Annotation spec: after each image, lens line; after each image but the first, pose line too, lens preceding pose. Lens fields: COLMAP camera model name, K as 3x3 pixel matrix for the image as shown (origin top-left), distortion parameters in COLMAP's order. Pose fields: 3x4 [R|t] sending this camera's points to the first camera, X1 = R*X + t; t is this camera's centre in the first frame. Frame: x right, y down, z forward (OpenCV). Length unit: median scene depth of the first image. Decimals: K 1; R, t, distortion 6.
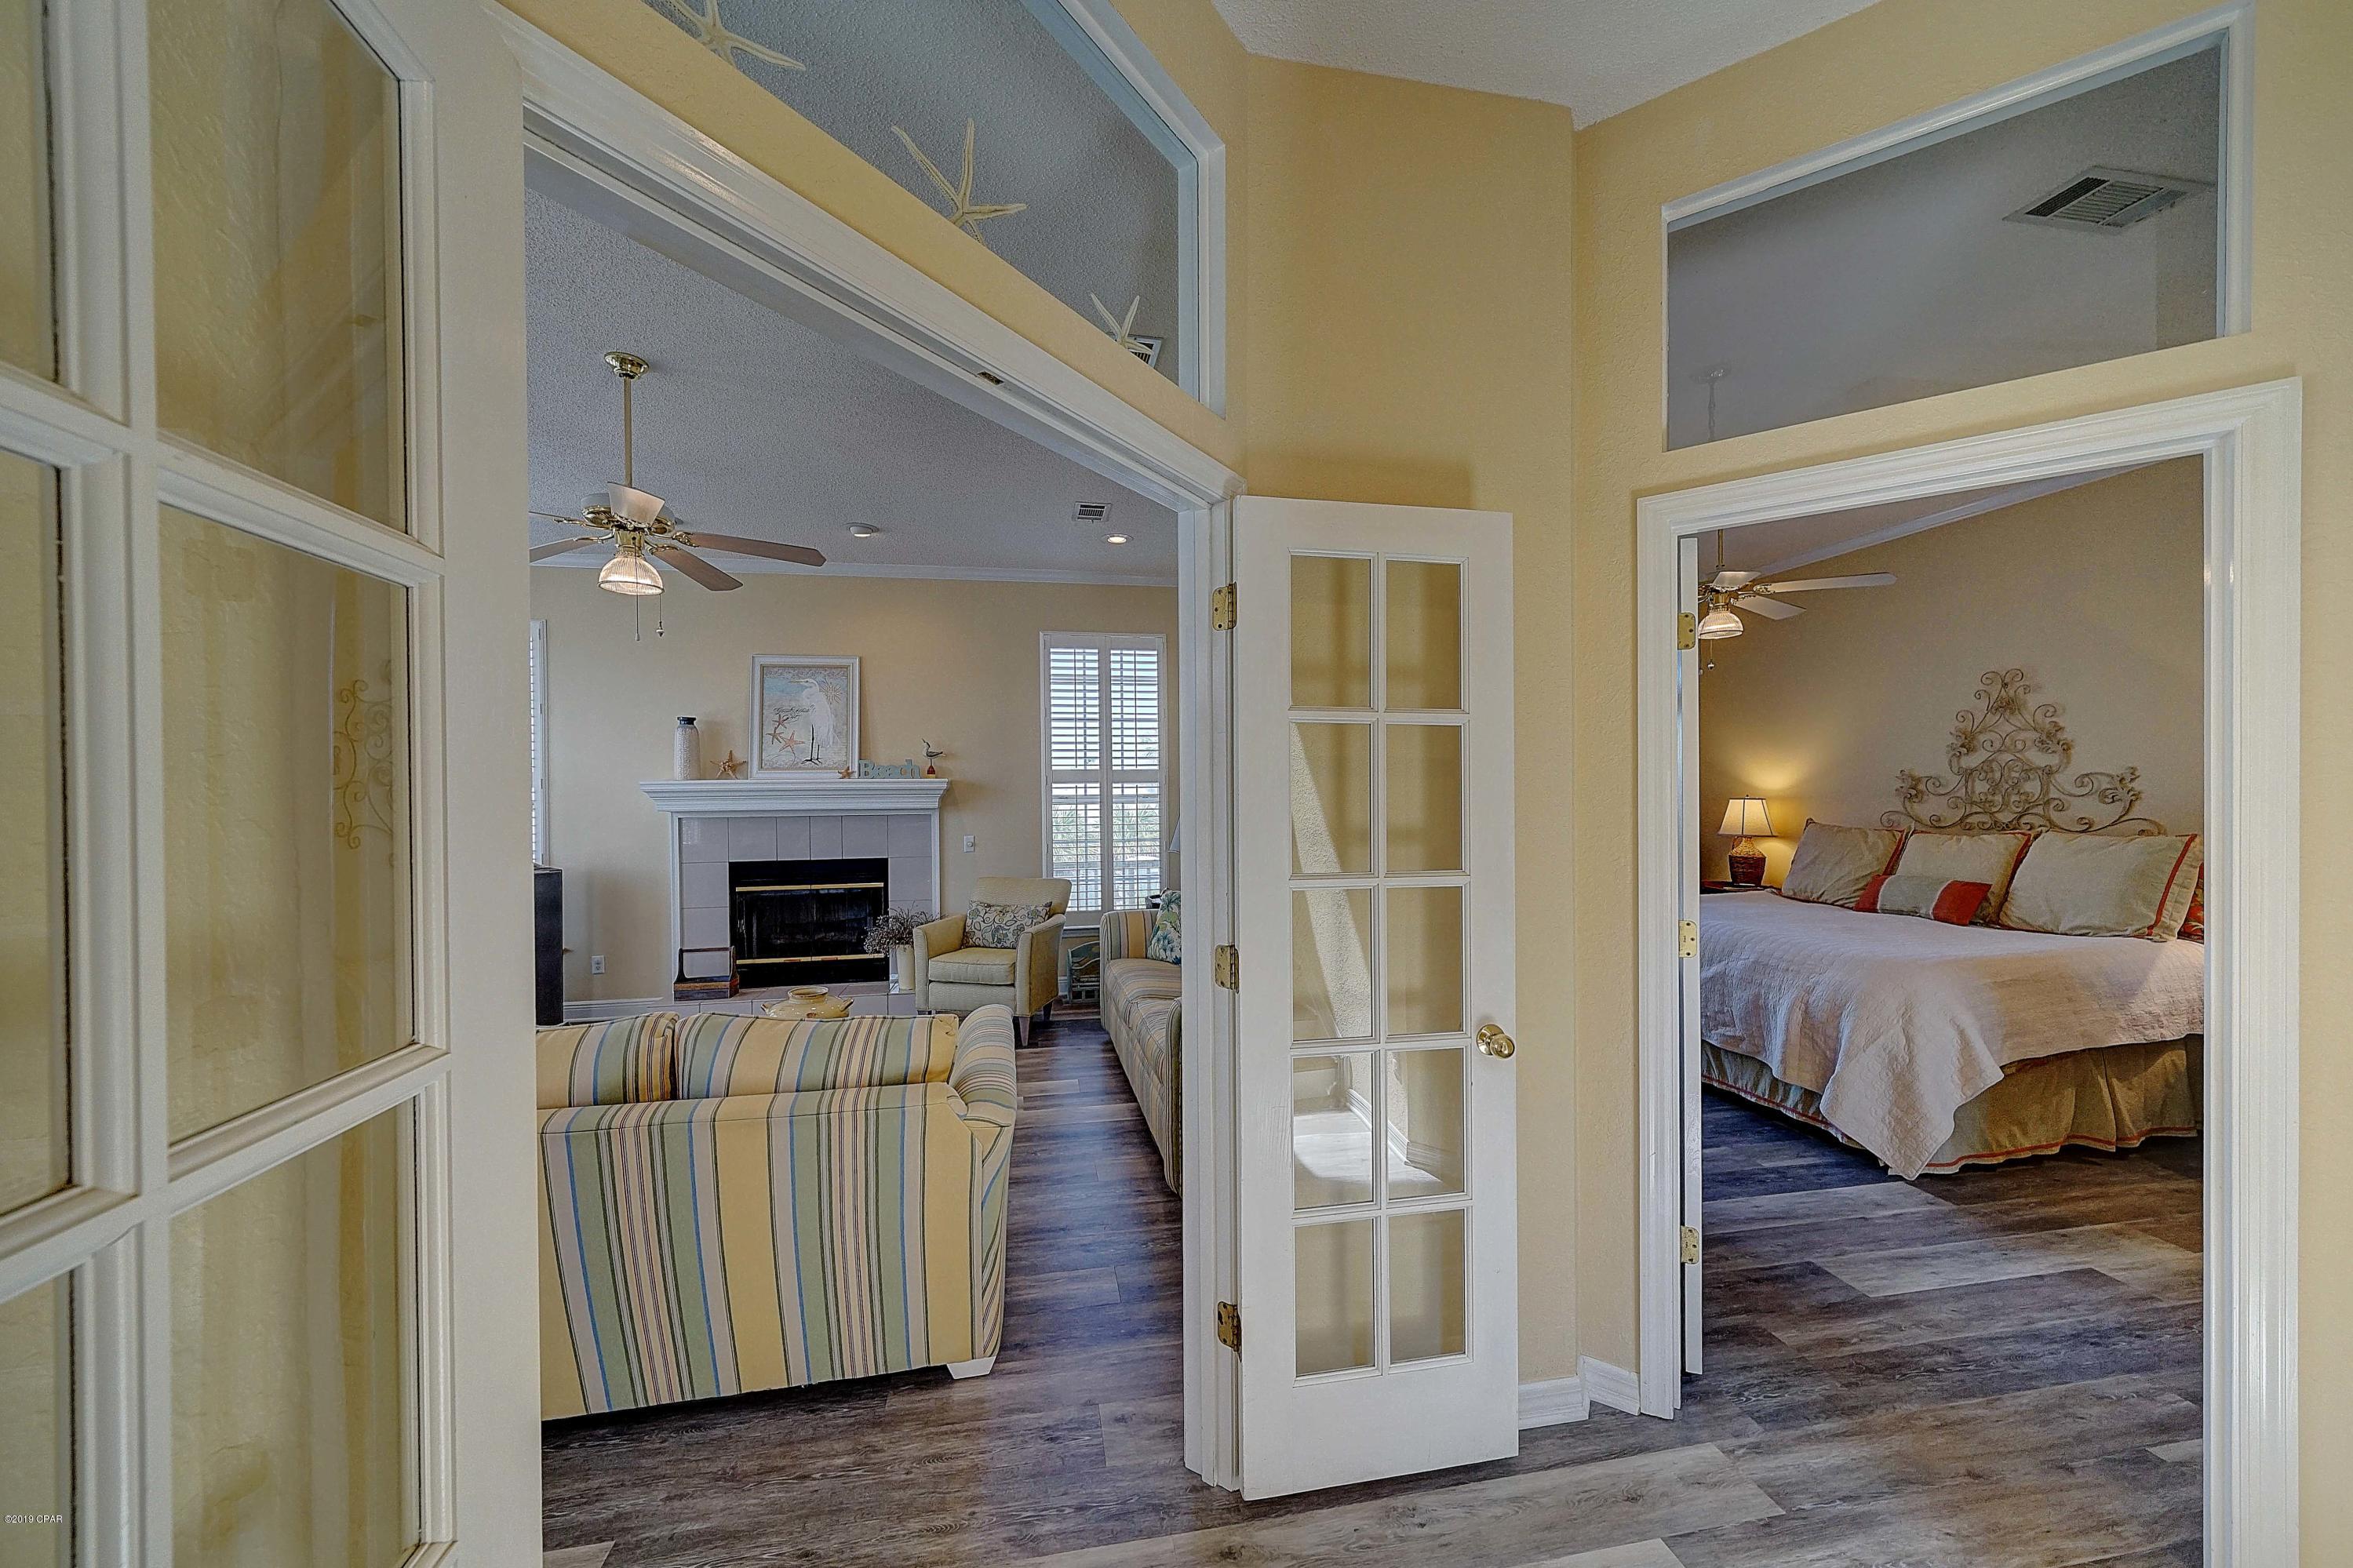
lens RADIAL K [[796.0, 0, 1160.2], [0, 796.0, 796.6], [0, 0, 1]] dist [0.000635, 0.000257]
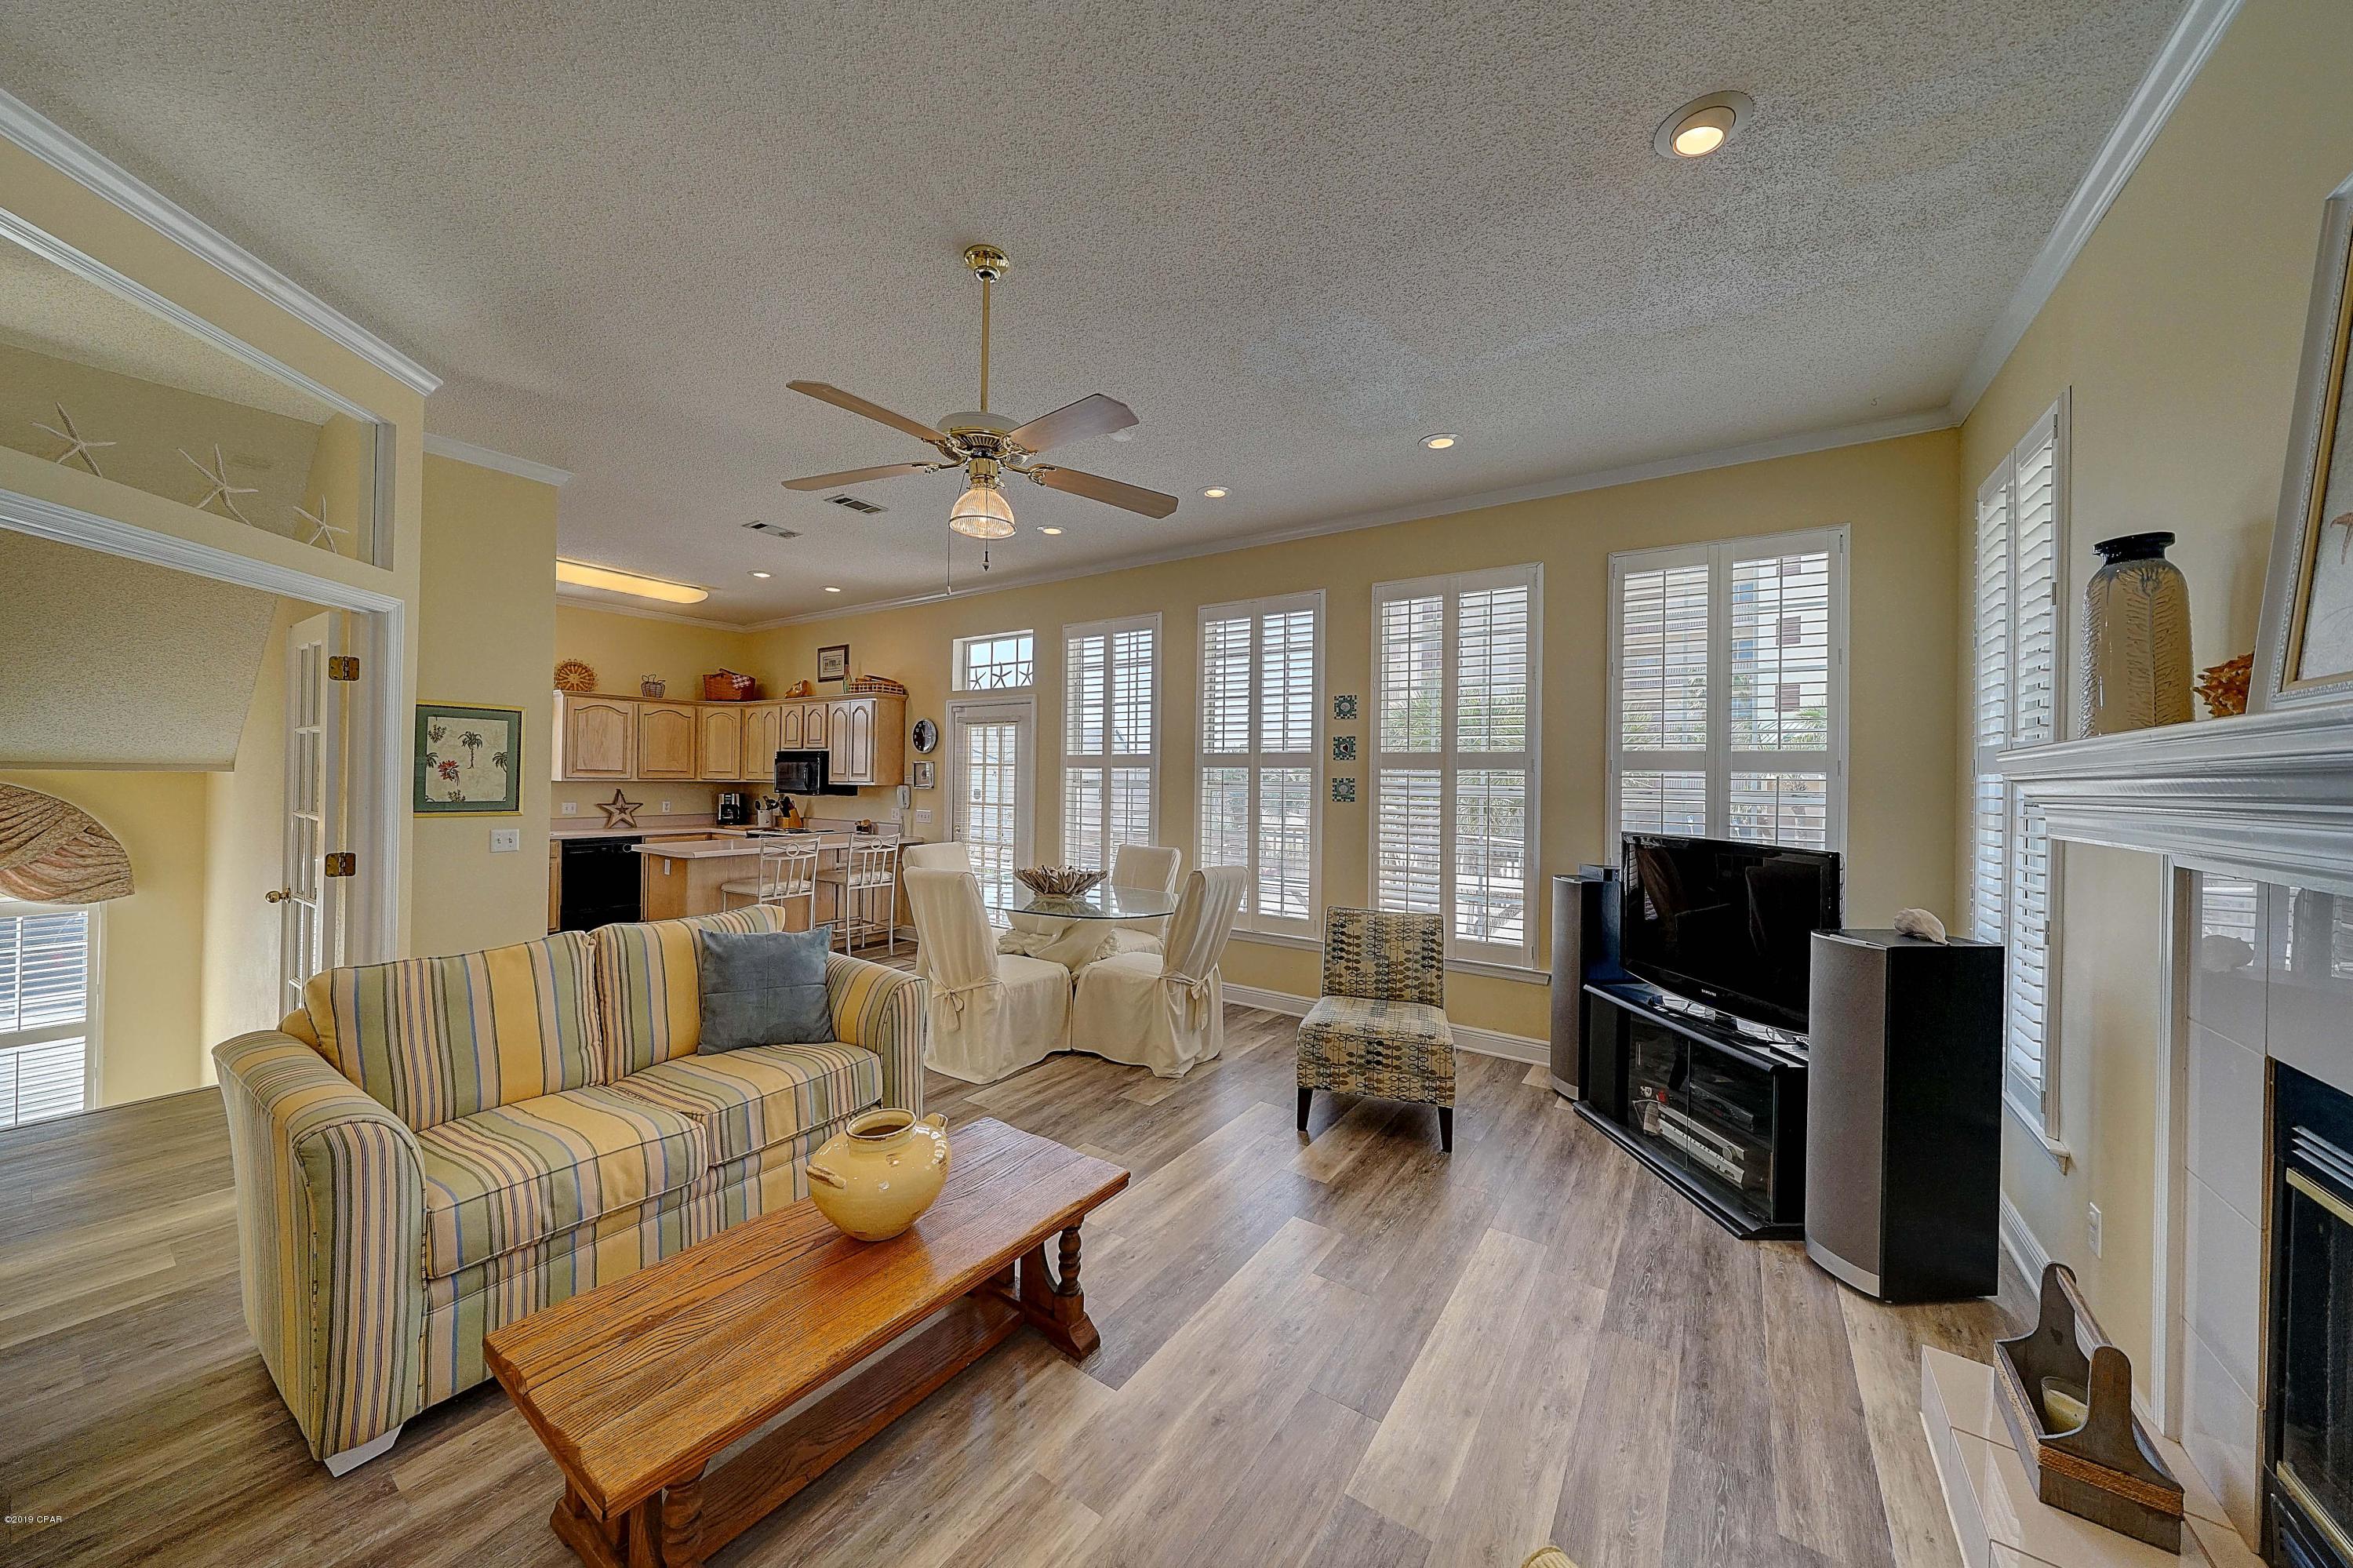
lens RADIAL K [[796.2, 0, 1169.5], [0, 796.2, 779.1], [0, 0, 1]] dist [0.000635, 0.000257]
pose [[-0.701348, -0.001275, -0.712818, -0.114660], [-0.014943, 0.999805, 0.012914, -0.004168], [0.712662, 0.019709, -0.701231, 0.918695]]
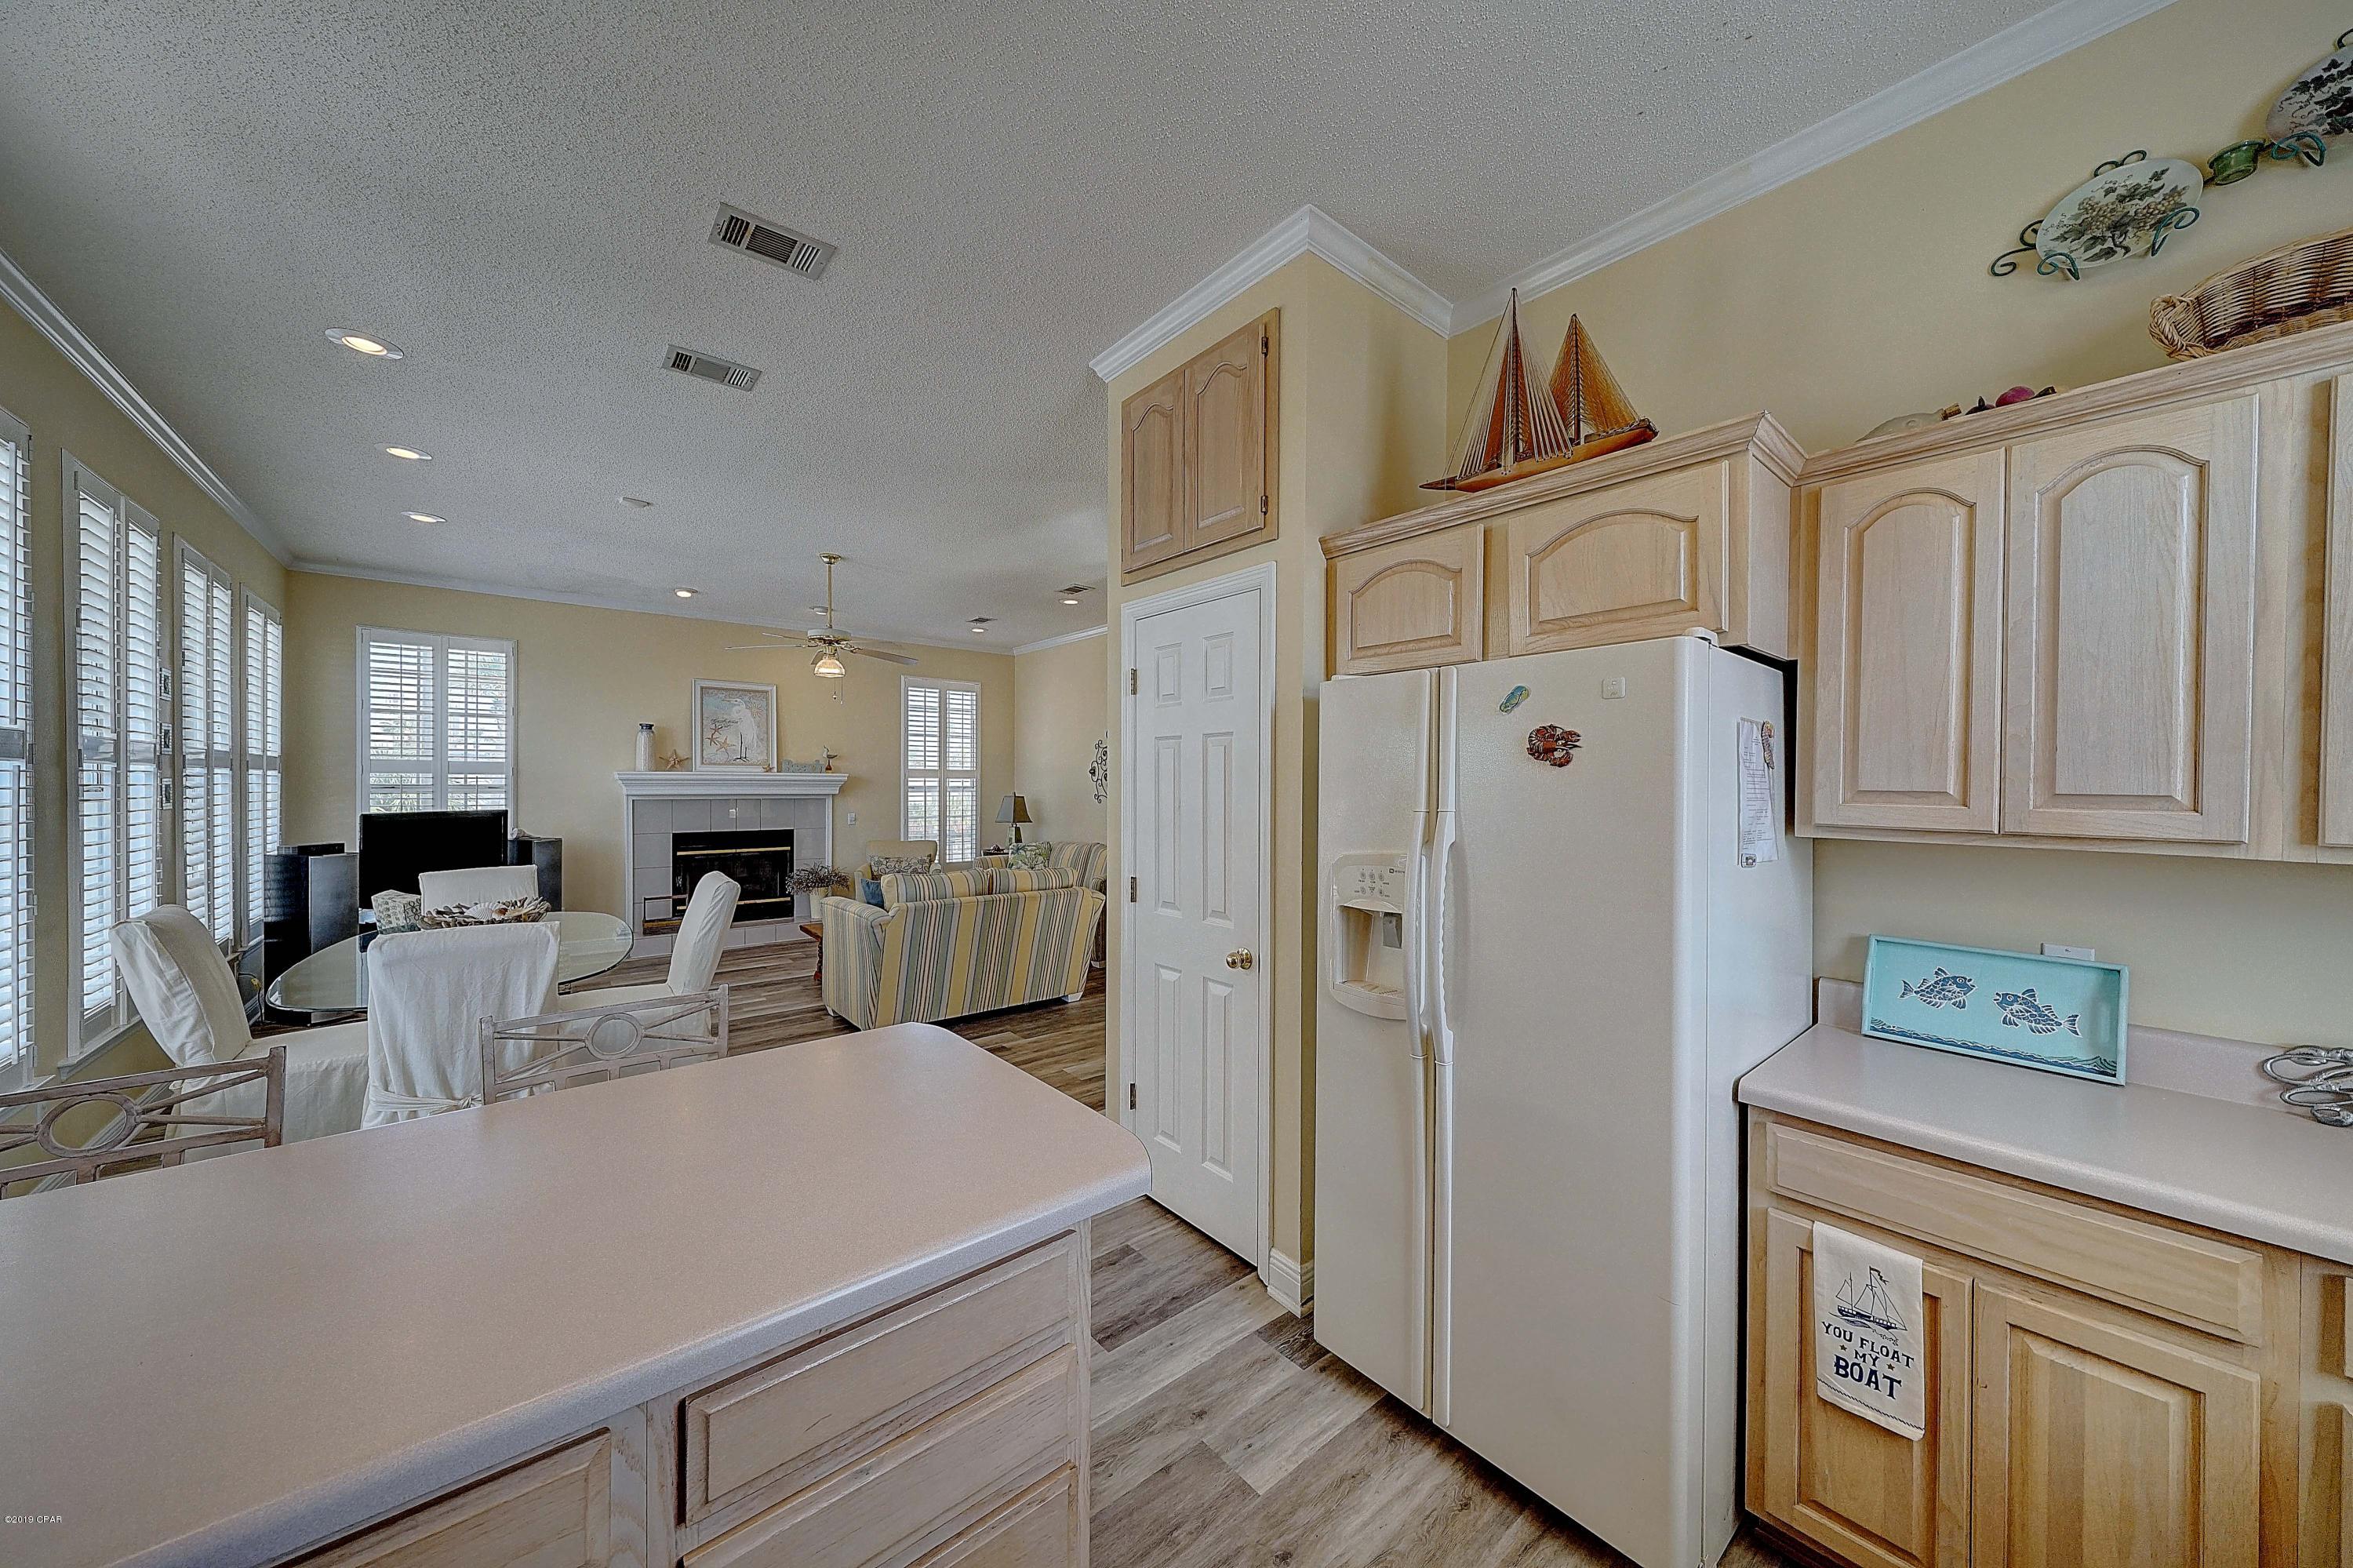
lens RADIAL K [[796.2, 0, 1164.1], [0, 796.2, 782.1], [0, 0, 1]] dist [0.000635, 0.000257]
pose [[0.870871, 0.015470, 0.491268, -0.478565], [-0.009698, 0.999851, -0.014292, 0.008068], [-0.491416, 0.007682, 0.870891, -0.557142]]
